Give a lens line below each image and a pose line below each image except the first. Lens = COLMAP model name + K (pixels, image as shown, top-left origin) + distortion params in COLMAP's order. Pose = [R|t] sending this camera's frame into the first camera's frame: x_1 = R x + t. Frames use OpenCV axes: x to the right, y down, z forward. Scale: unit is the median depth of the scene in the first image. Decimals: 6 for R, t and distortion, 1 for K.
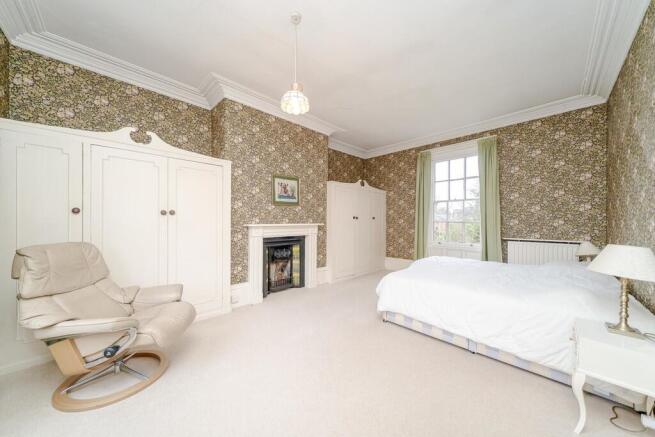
lens RADIAL K [[224.4, 0, 327.5], [0, 224.4, 218.5], [0, 0, 1]] dist [-0.000326, -0.000047]
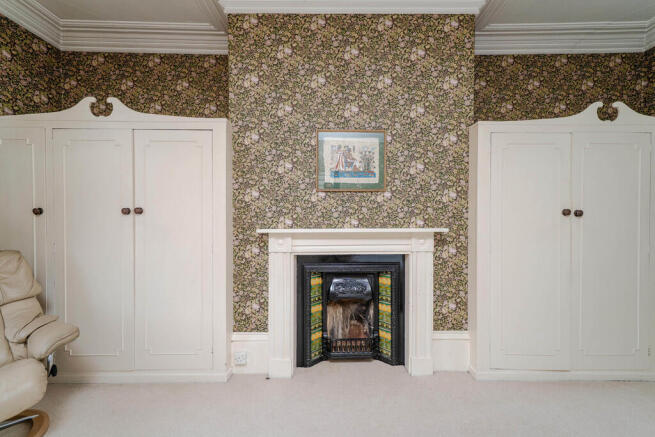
lens RADIAL K [[275.7, 0, 328.3], [0, 275.7, 226.5], [0, 0, 1]] dist [0.004801, 0.000484]
pose [[0.716227, 0.002115, -0.697865, 0.194953], [0.010371, 0.999853, 0.013673, 0.010423], [0.697791, -0.017031, 0.716099, 0.525896]]
